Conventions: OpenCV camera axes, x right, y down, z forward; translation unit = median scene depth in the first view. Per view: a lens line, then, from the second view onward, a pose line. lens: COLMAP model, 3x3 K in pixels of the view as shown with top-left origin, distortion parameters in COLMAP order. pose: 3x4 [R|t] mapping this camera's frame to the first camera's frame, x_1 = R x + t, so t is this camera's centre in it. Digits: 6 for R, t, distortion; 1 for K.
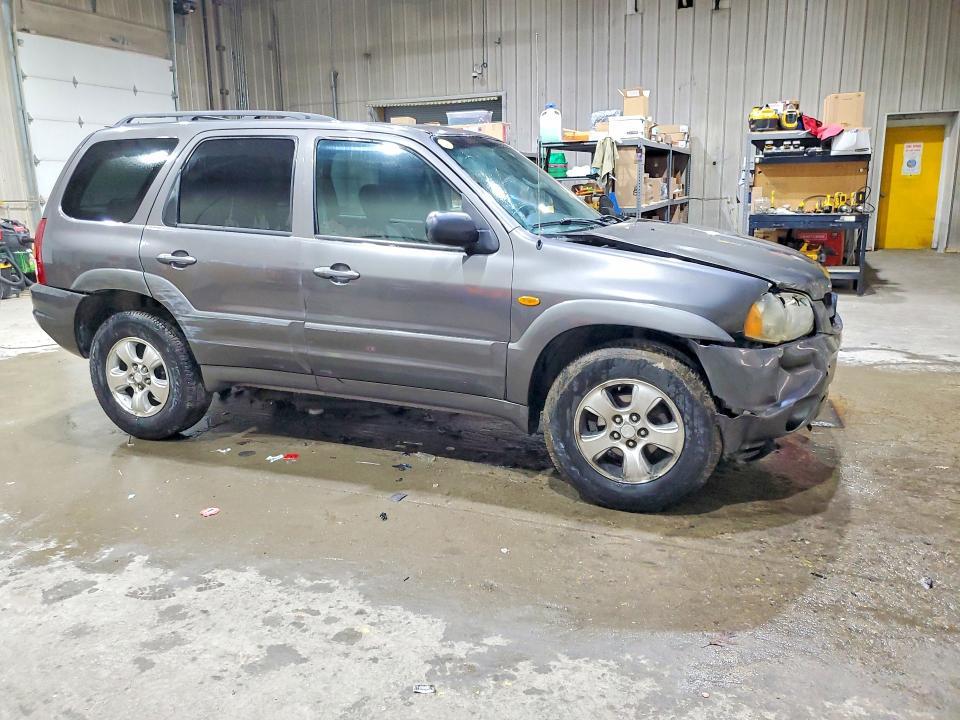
lens RADIAL K [[669.5, 0, 480.0], [0, 669.5, 360.0], [0, 0, 1]] dist [-0.002150, -0.000394]
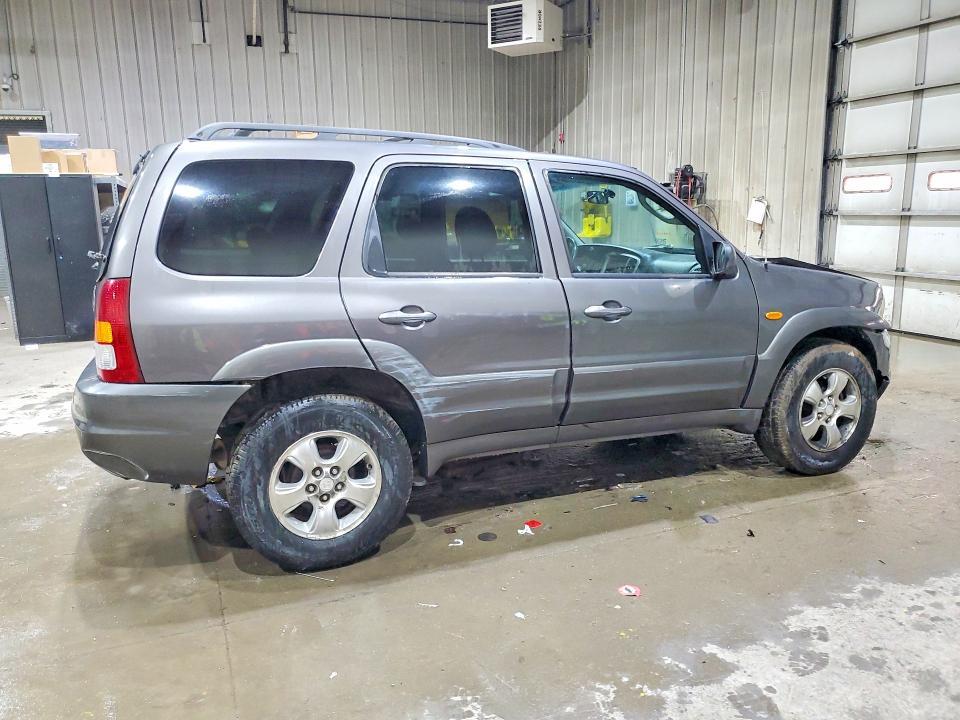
lens RADIAL K [[668.2, 0, 480.0], [0, 668.2, 360.0], [0, 0, 1]] dist [0.028553, -0.006675]
pose [[0.765238, -0.139622, 0.628423, -0.882537], [0.172426, 0.984982, 0.008876, -0.092442], [-0.620225, 0.101564, 0.777821, 0.339129]]
